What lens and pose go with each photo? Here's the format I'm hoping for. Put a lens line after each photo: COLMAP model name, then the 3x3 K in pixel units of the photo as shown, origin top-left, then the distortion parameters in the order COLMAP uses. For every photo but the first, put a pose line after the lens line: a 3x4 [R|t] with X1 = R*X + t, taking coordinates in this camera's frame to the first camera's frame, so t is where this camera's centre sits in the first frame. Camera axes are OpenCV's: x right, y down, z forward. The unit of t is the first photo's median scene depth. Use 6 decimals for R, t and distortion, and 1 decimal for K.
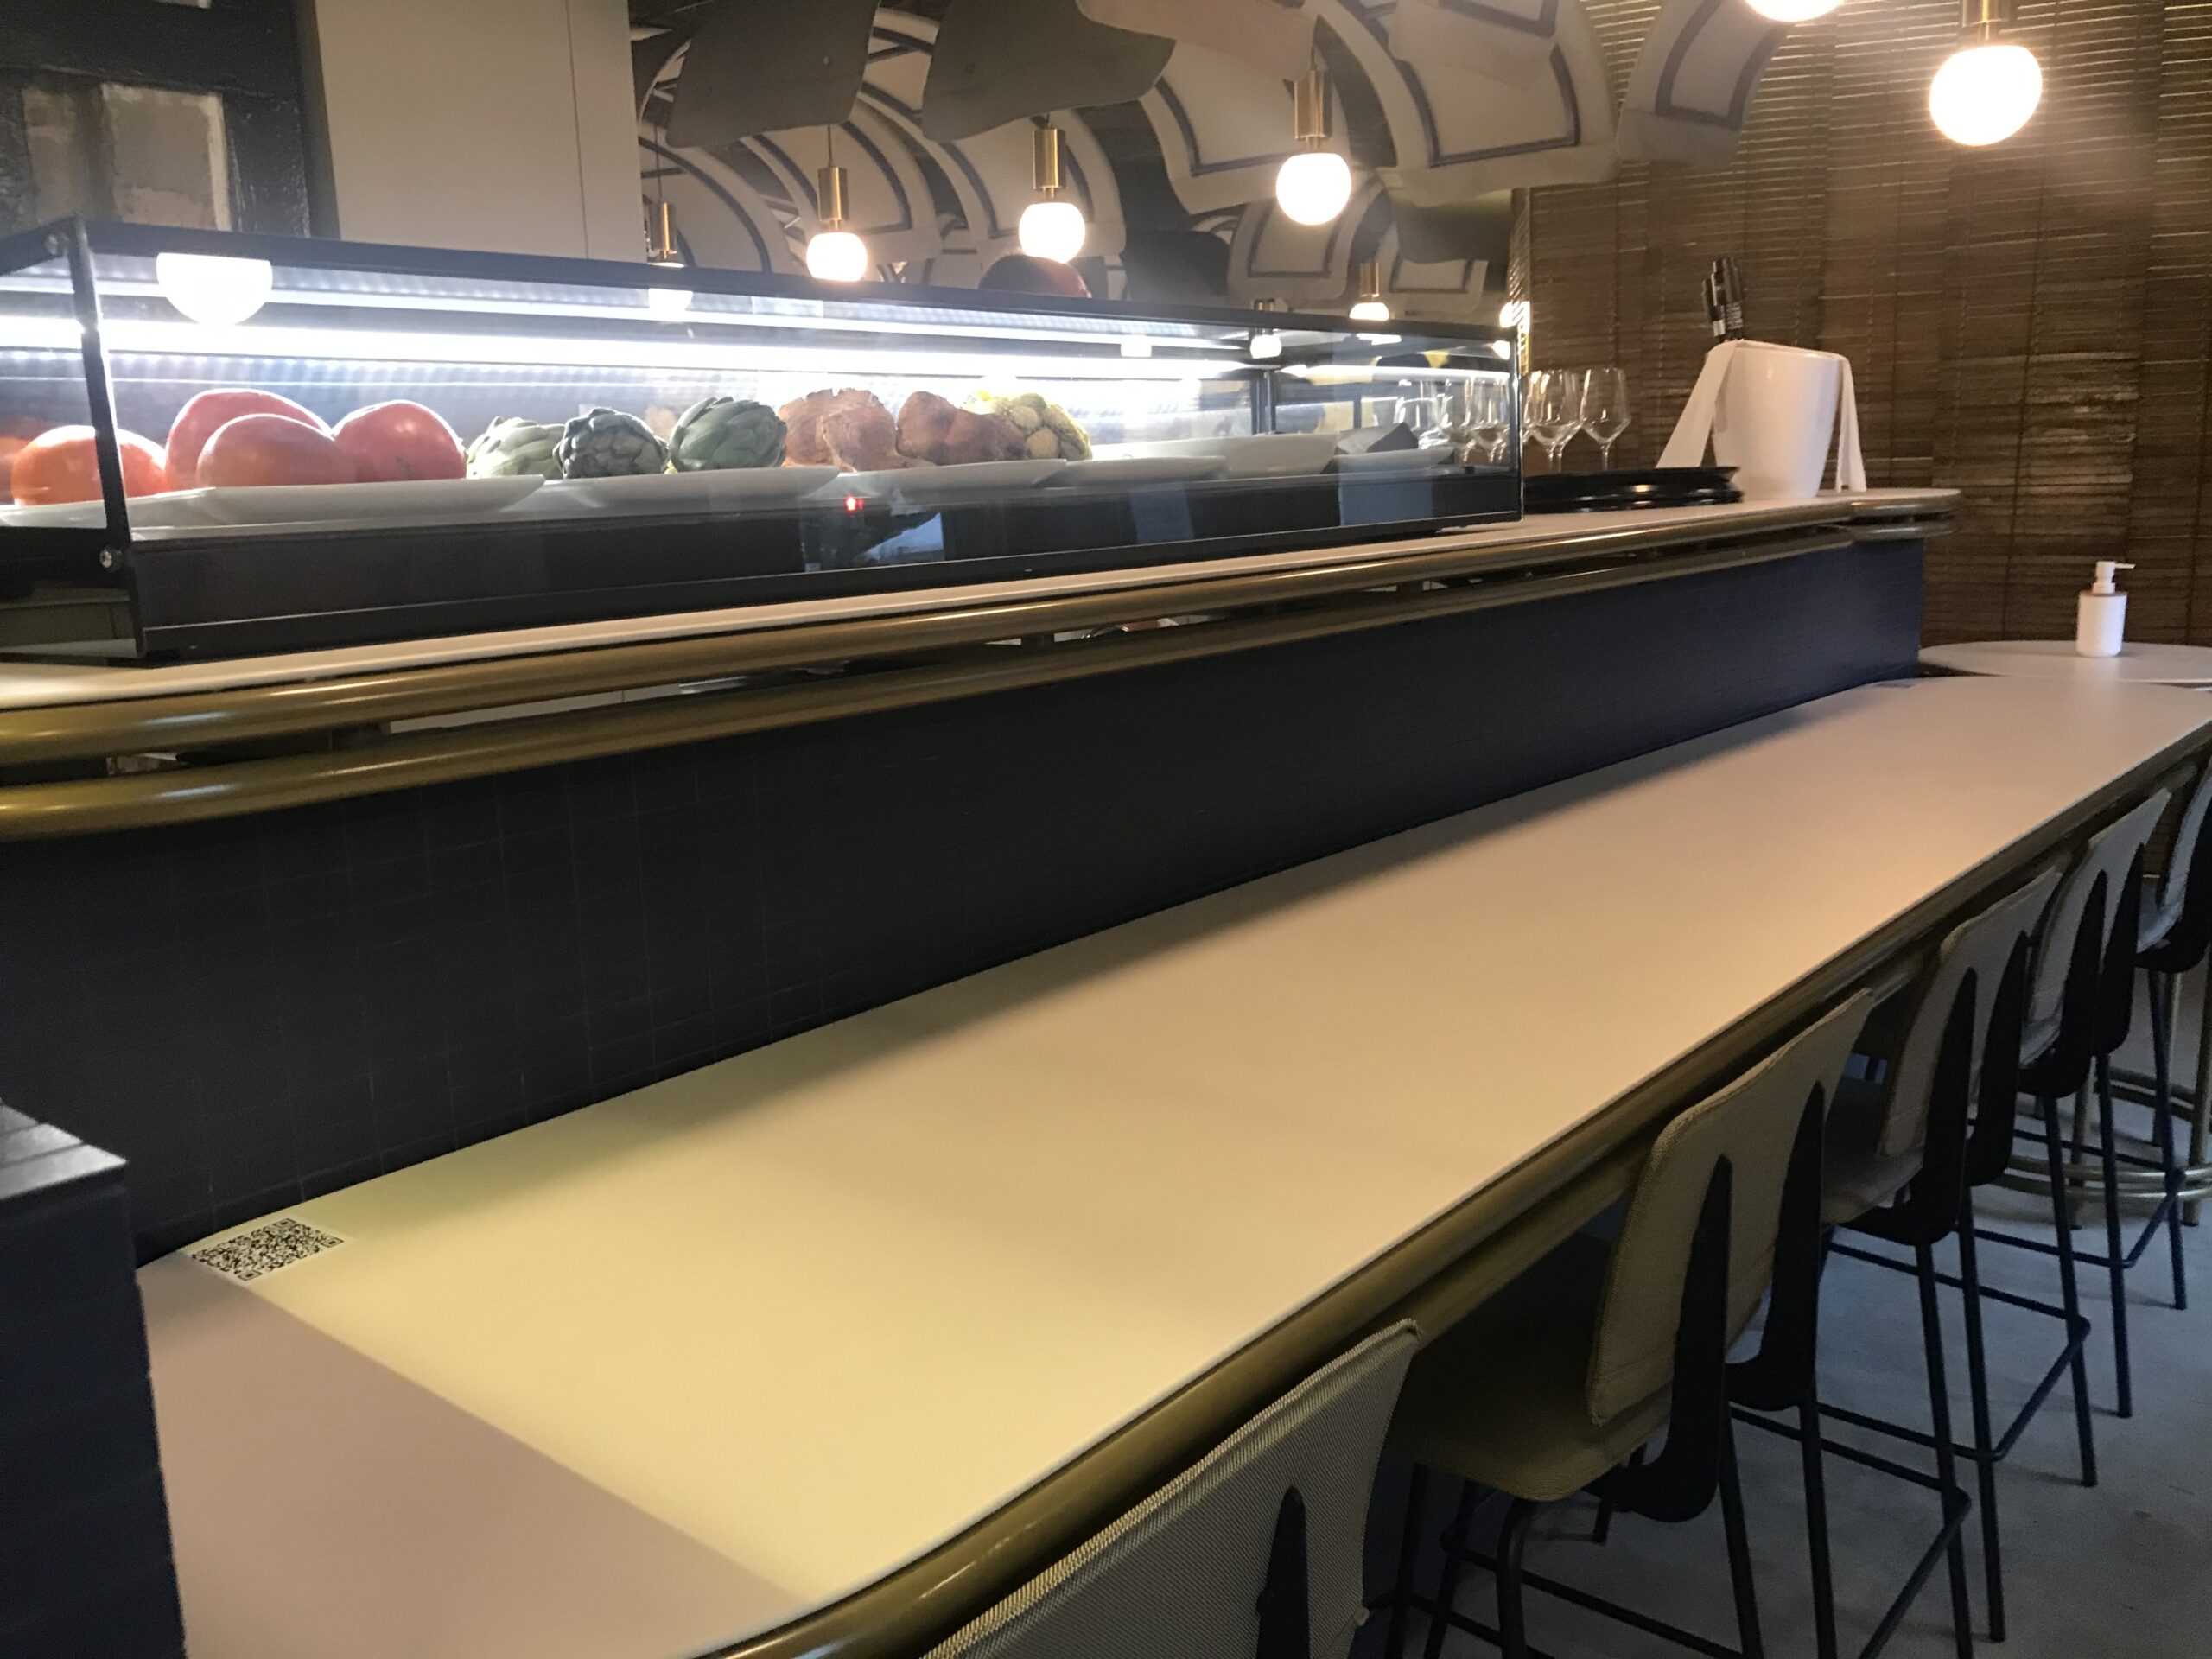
lens RADIAL K [[1823.3, 0, 1114.1], [0, 1823.3, 842.3], [0, 0, 1]] dist [0.015195, -0.024751]
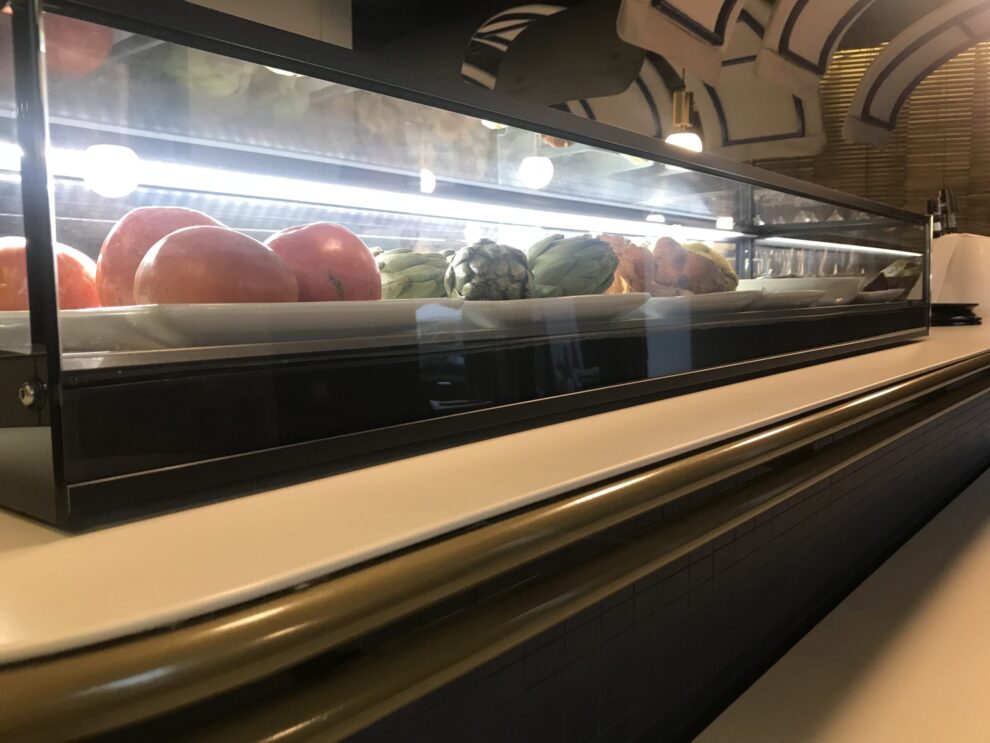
lens RADIAL K [[816.0, 0, 493.4], [0, 816.0, 364.4], [0, 0, 1]] dist [0.015195, -0.024751]
pose [[0.999363, 0.028950, 0.020868, -0.278488], [-0.026506, 0.993671, -0.109157, -0.104231], [-0.023896, 0.108535, 0.993805, 0.500109]]
